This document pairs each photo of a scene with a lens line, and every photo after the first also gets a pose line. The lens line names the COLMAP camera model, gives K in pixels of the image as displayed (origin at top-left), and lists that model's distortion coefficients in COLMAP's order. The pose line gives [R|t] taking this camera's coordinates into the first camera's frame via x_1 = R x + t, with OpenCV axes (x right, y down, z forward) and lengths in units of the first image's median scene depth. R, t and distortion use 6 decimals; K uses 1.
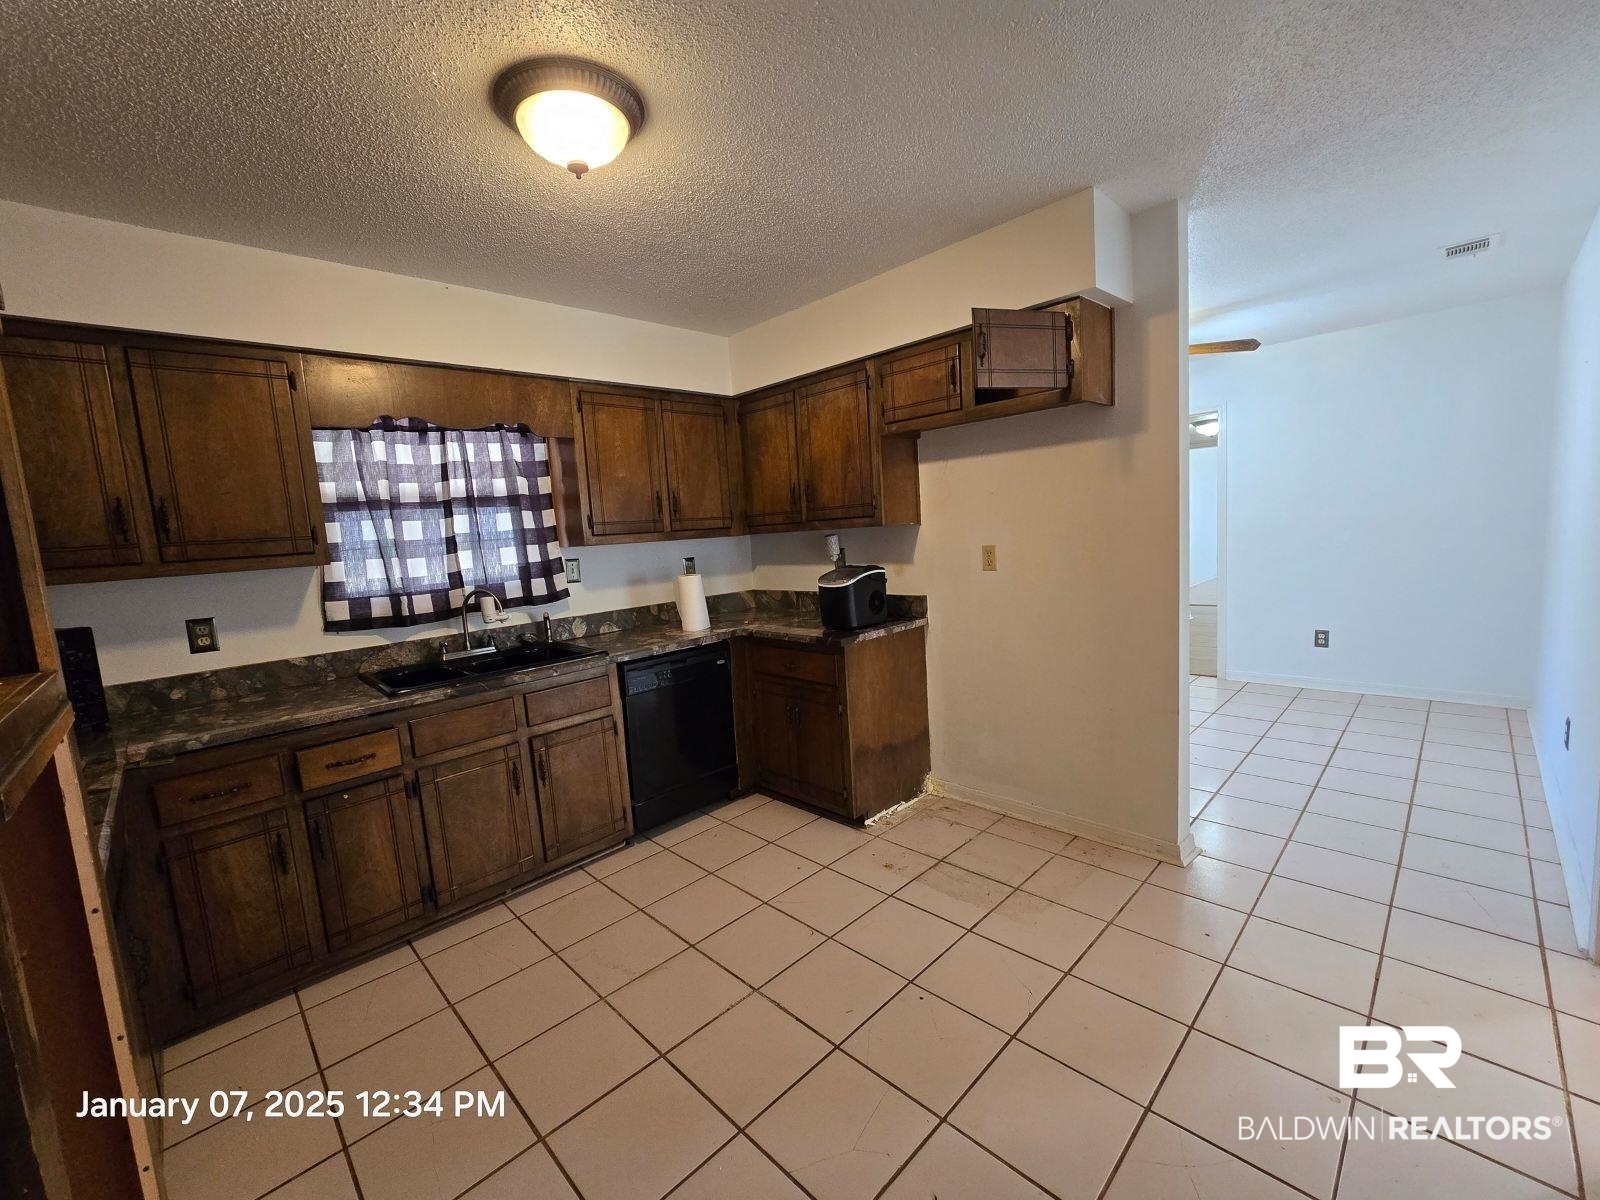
lens RADIAL K [[652.6, 0, 799.2], [0, 652.6, 607.6], [0, 0, 1]] dist [-0.004231, -0.000495]
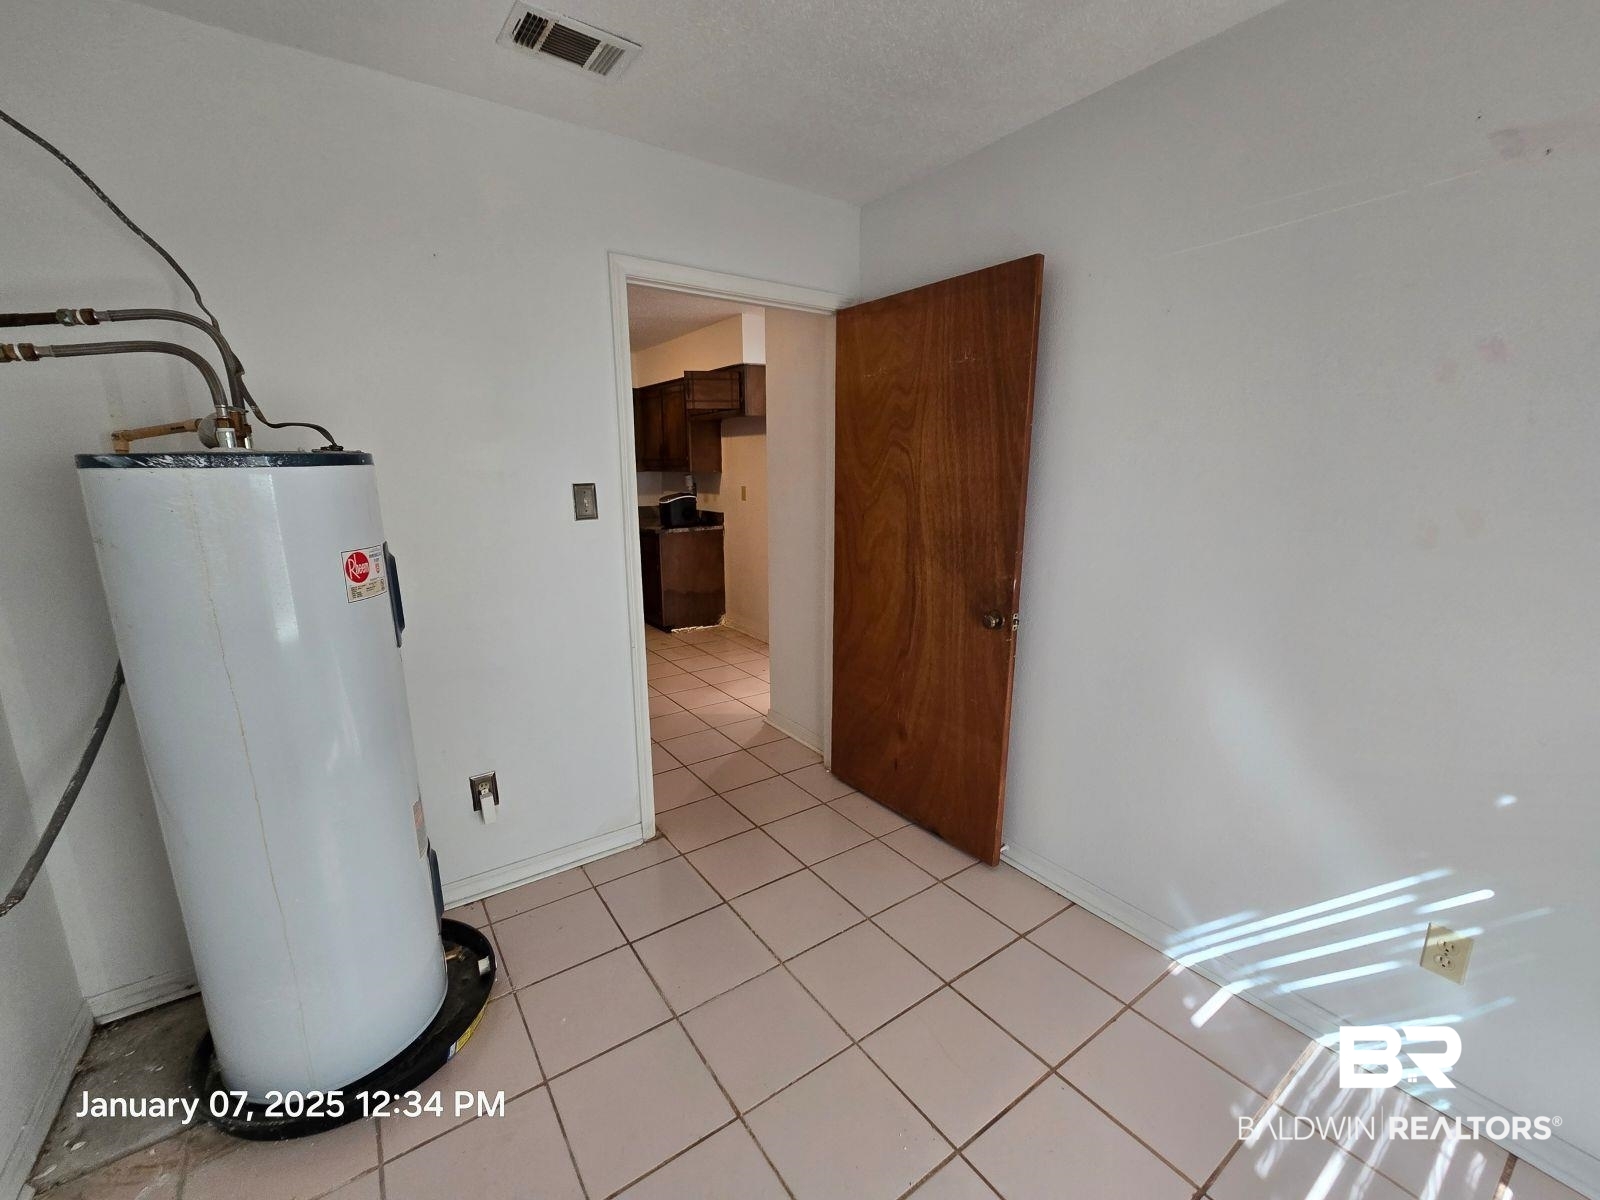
lens RADIAL K [[652.6, 0, 799.5], [0, 652.6, 597.0], [0, 0, 1]] dist [-0.004231, -0.000495]
pose [[0.984935, 0.086589, -0.149685, 0.697465], [-0.073860, 0.993324, 0.088614, 0.037767], [0.156359, -0.076223, 0.984755, -0.745722]]
